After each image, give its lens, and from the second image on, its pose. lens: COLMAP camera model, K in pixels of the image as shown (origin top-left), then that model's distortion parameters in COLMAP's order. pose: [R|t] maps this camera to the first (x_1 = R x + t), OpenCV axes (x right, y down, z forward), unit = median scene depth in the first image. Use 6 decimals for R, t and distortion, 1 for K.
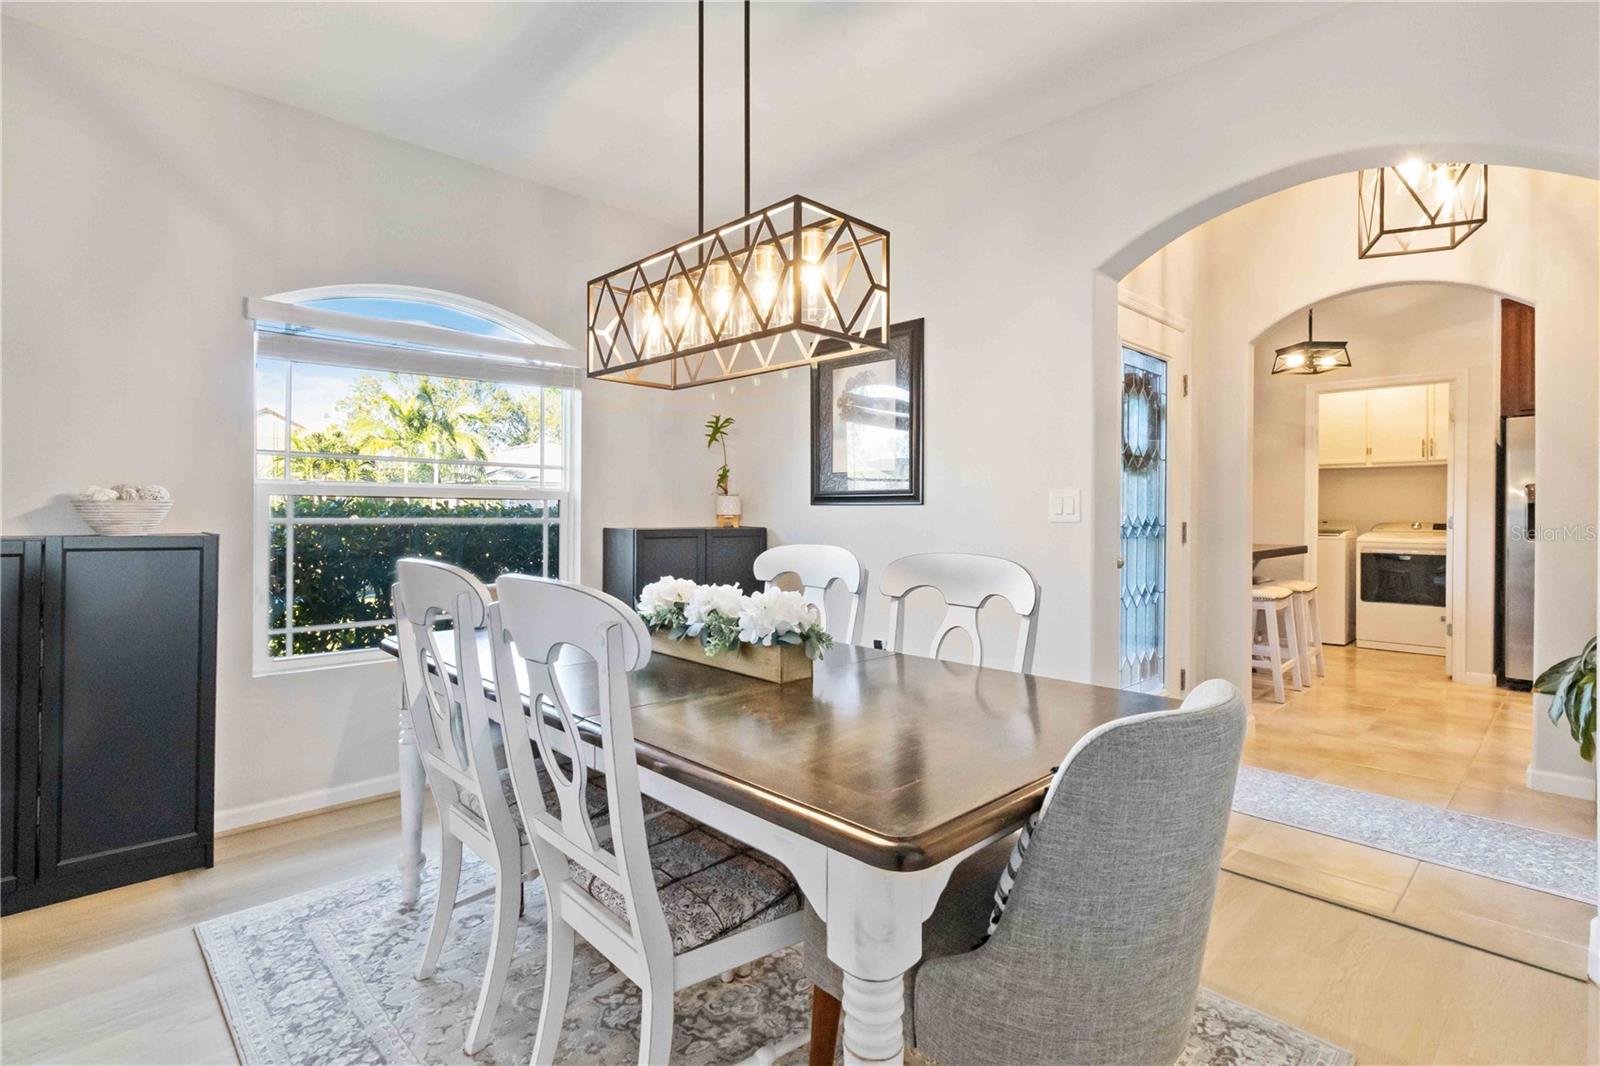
lens RADIAL K [[744.6, 0, 808.8], [0, 744.6, 502.7], [0, 0, 1]] dist [0.000923, -0.000120]
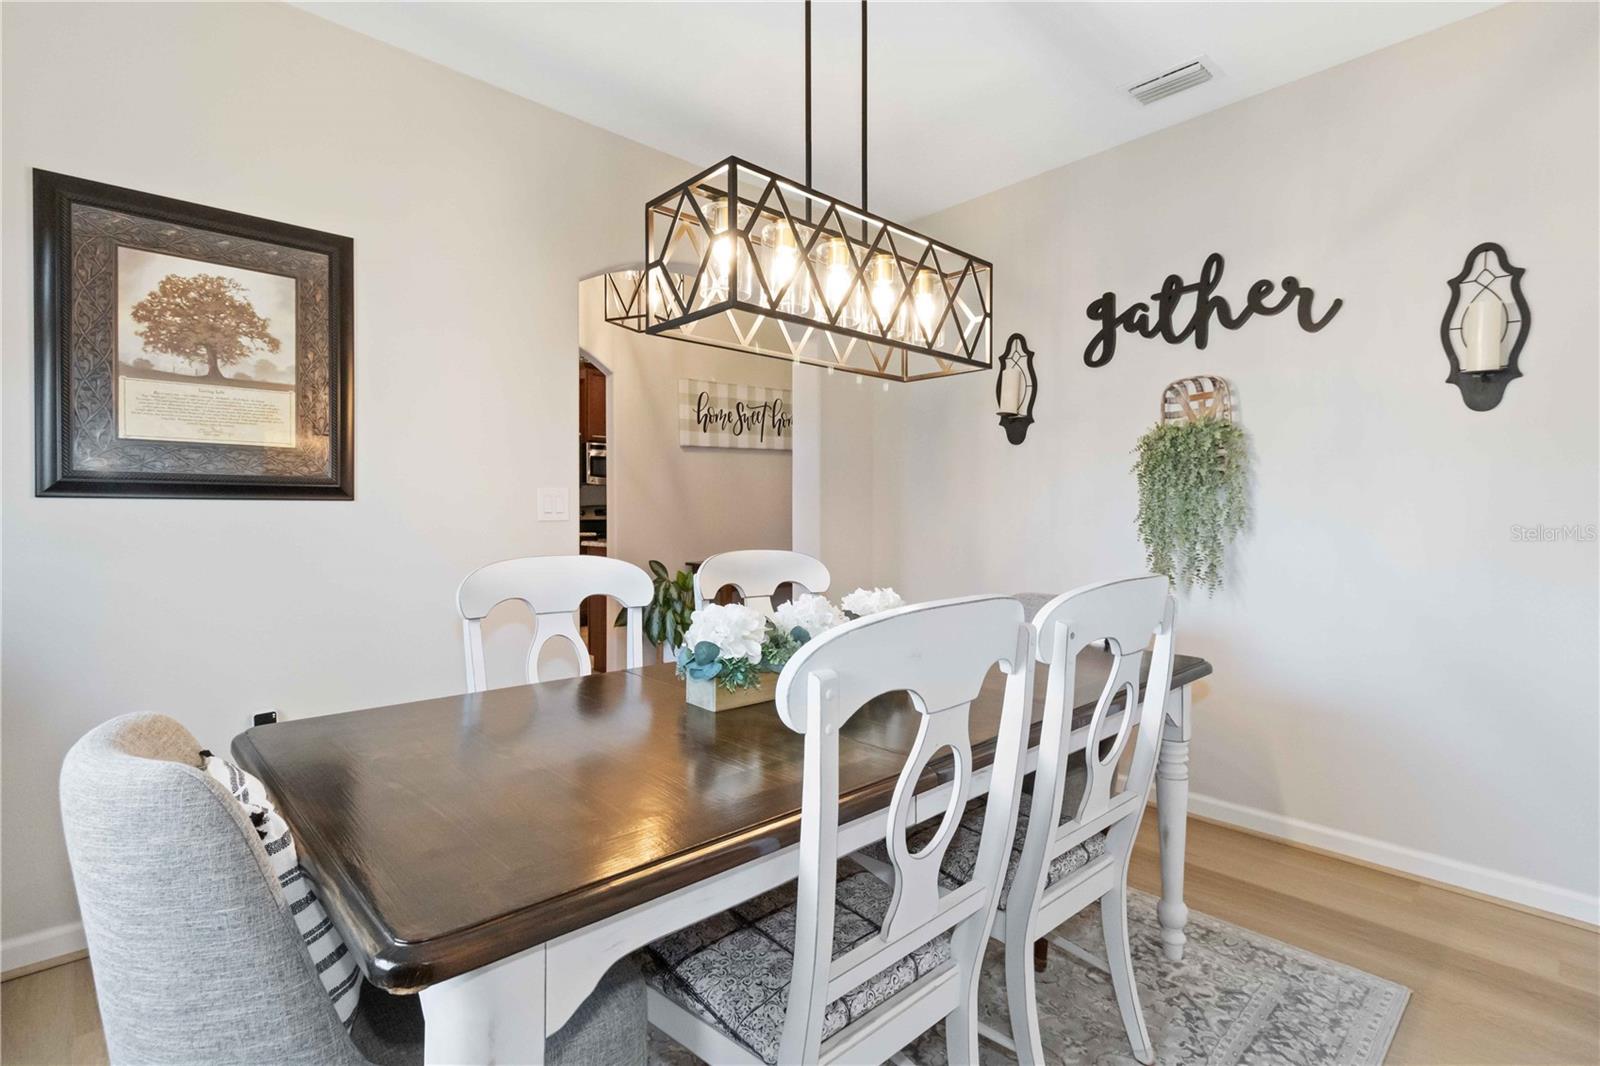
lens RADIAL K [[744.6, 0, 808.8], [0, 744.6, 502.7], [0, 0, 1]] dist [0.000923, -0.000120]
pose [[0.037176, 0.006652, 0.999287, -1.054602], [-0.013726, 0.999887, -0.006145, 0.005639], [-0.999214, -0.013488, 0.037263, 1.024163]]
